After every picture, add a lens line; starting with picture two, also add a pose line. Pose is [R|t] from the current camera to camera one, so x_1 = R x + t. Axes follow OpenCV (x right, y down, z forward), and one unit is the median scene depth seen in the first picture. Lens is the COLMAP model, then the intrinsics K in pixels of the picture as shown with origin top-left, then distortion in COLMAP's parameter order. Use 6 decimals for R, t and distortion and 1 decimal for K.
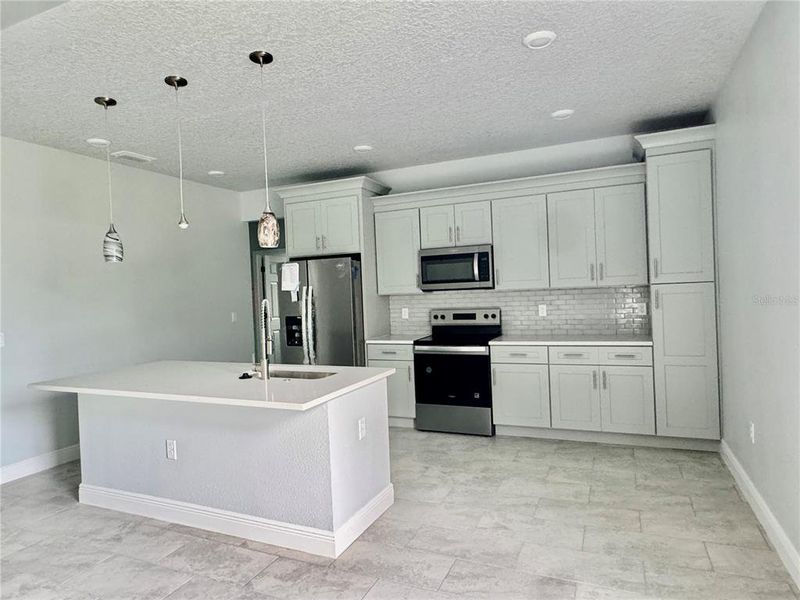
lens RADIAL K [[496.9, 0, 394.8], [0, 496.9, 297.6], [0, 0, 1]] dist [-0.005167, 0.001300]
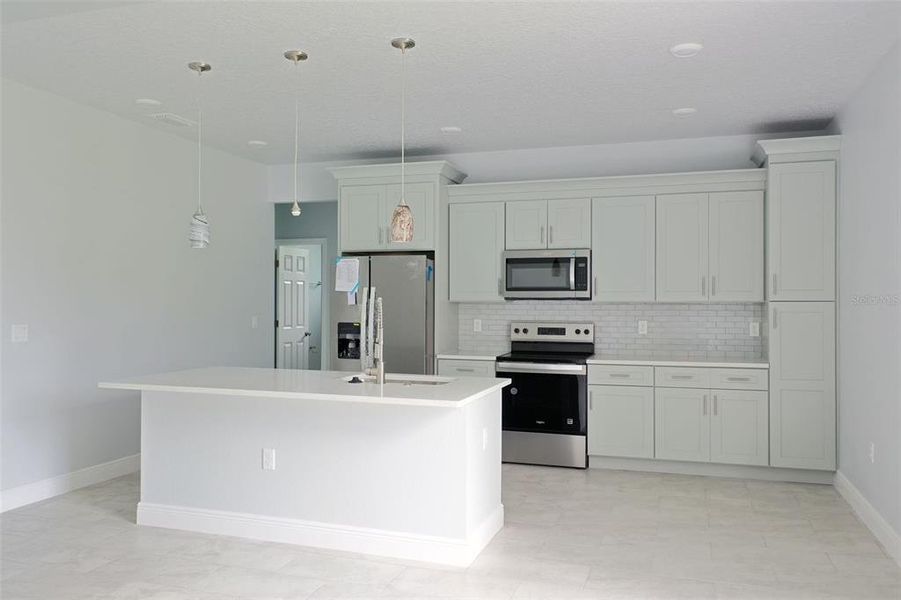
lens RADIAL K [[707.8, 0, 450.5], [0, 707.8, 300.0], [0, 0, 1]] dist [-0.000321, 0.000407]
pose [[0.993723, 0.044494, 0.102636, -0.170819], [-0.042363, 0.998841, -0.022848, 0.021153], [-0.103534, 0.018357, 0.994457, -0.202897]]
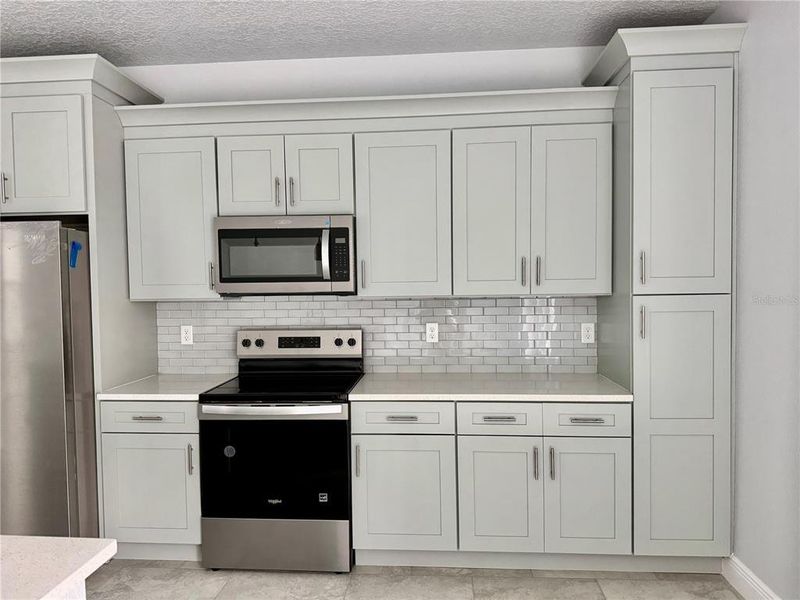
lens RADIAL K [[557.4, 0, 399.4], [0, 557.4, 304.4], [0, 0, 1]] dist [0.090954, -0.129029]
pose [[0.940034, 0.015101, 0.340745, 0.032596], [-0.019753, 0.999753, 0.010187, -0.014642], [-0.340507, -0.016307, 0.940100, 0.396215]]
